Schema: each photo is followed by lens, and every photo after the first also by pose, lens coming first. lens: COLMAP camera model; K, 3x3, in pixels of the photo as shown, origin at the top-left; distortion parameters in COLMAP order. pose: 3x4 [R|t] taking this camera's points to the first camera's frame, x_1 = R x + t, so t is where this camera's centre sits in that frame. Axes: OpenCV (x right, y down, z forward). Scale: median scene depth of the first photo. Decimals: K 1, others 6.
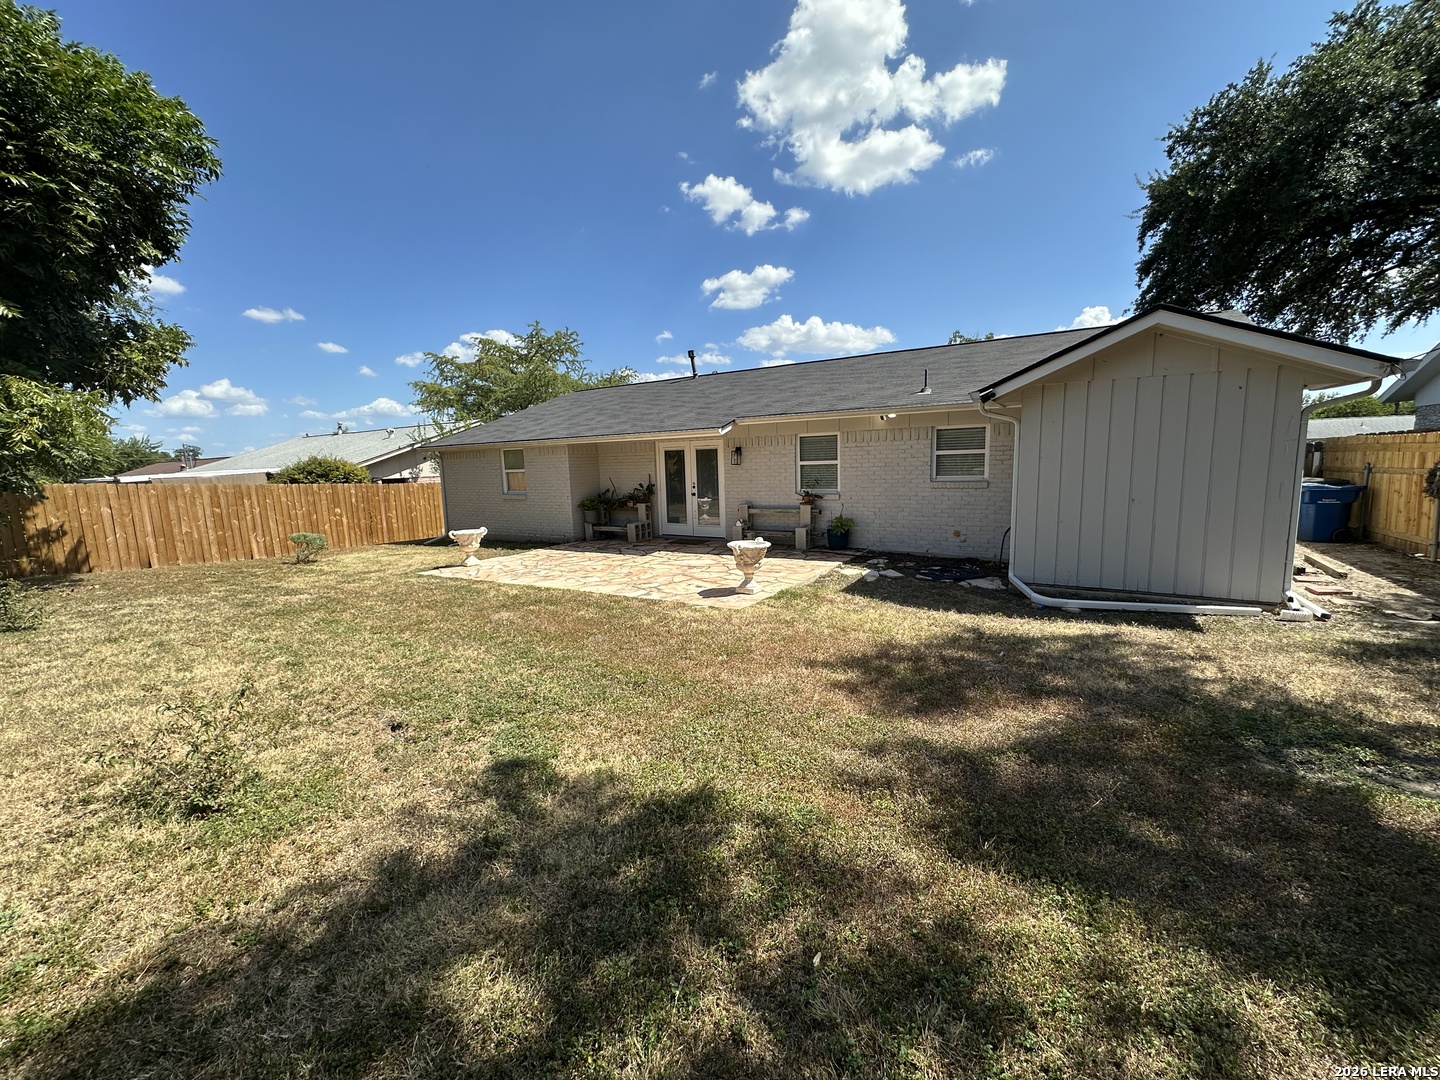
lens RADIAL K [[584.3, 0, 716.1], [0, 584.3, 547.1], [0, 0, 1]] dist [-0.001050, -0.000076]
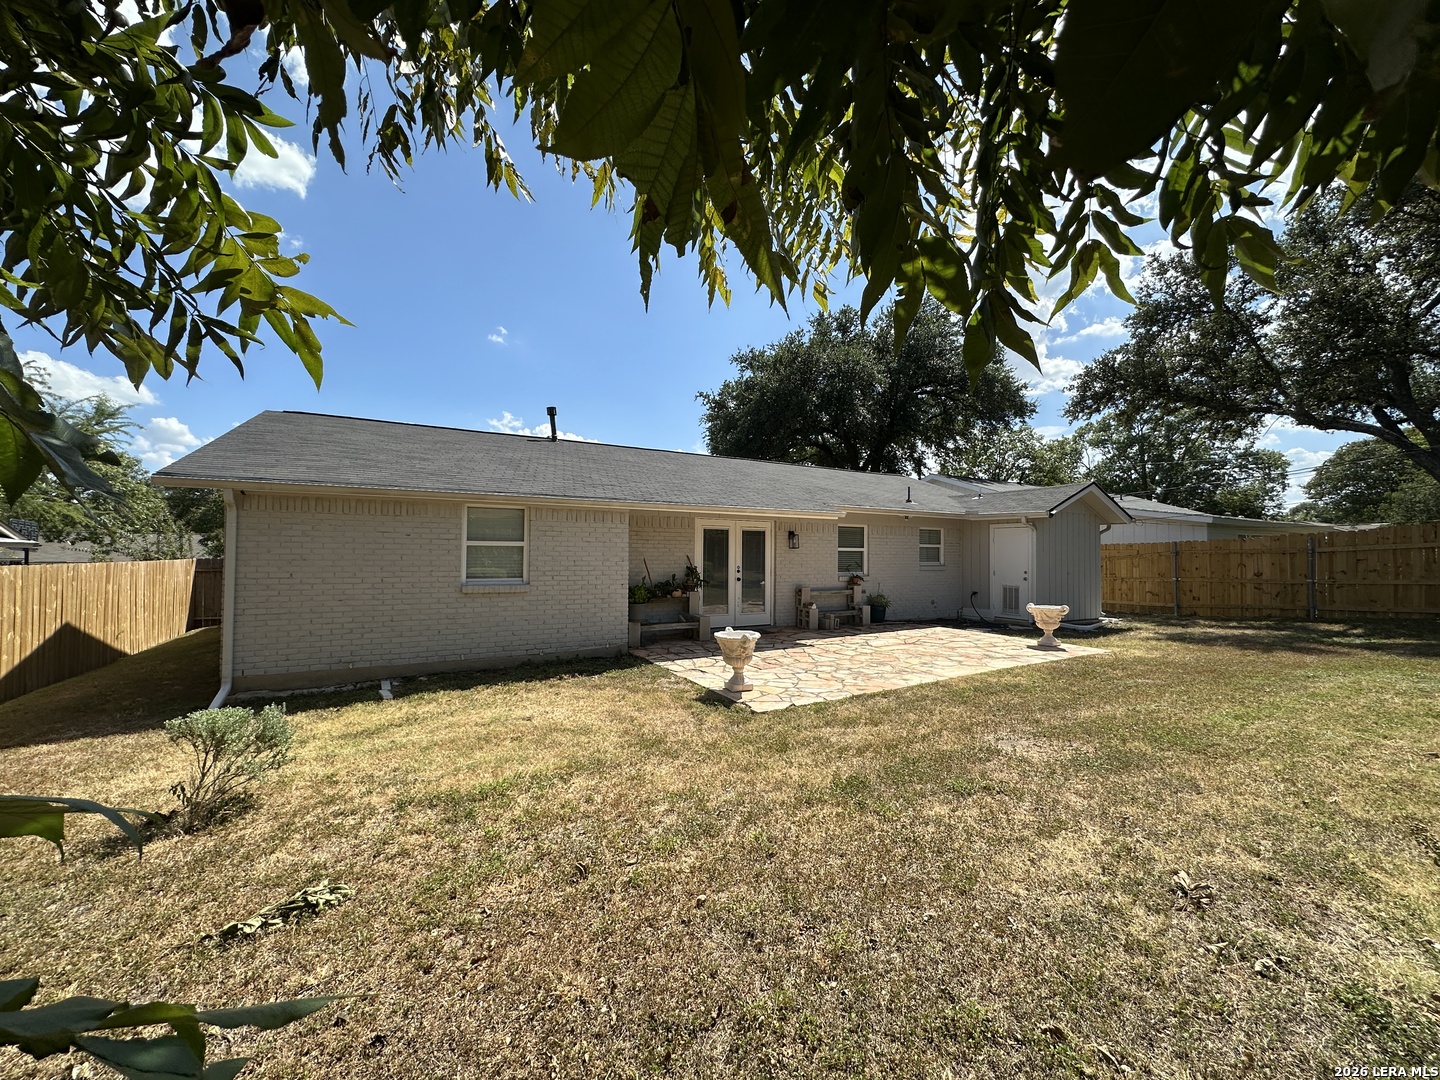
lens RADIAL K [[575.7, 0, 721.1], [0, 575.7, 538.4], [0, 0, 1]] dist [-0.005513, -0.000373]
pose [[0.462461, 0.055550, 0.884898, -0.858723], [0.101697, 0.988125, -0.115179, -0.054096], [-0.880788, 0.143257, 0.451321, 0.627714]]
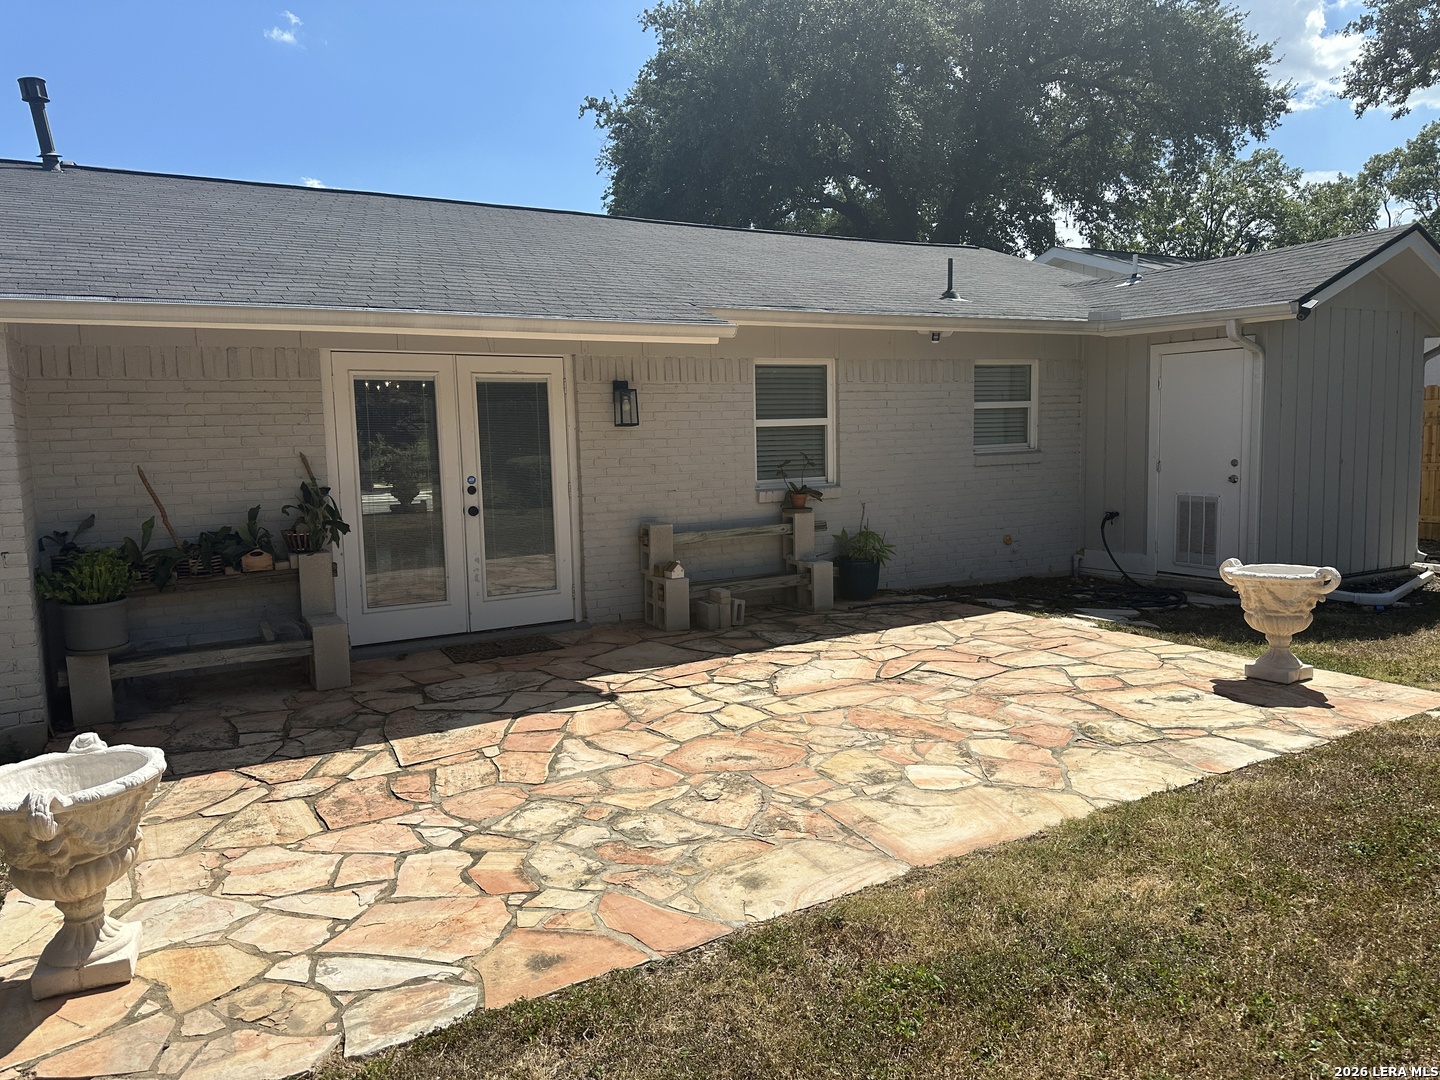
lens RADIAL K [[1004.1, 0, 716.5], [0, 1004.1, 533.8], [0, 0, 1]] dist [0.067672, -0.078486]
pose [[0.465557, -0.075800, 0.881766, -0.510214], [0.135098, 0.990736, 0.013838, -0.067137], [-0.874646, 0.112683, 0.471484, 0.606668]]
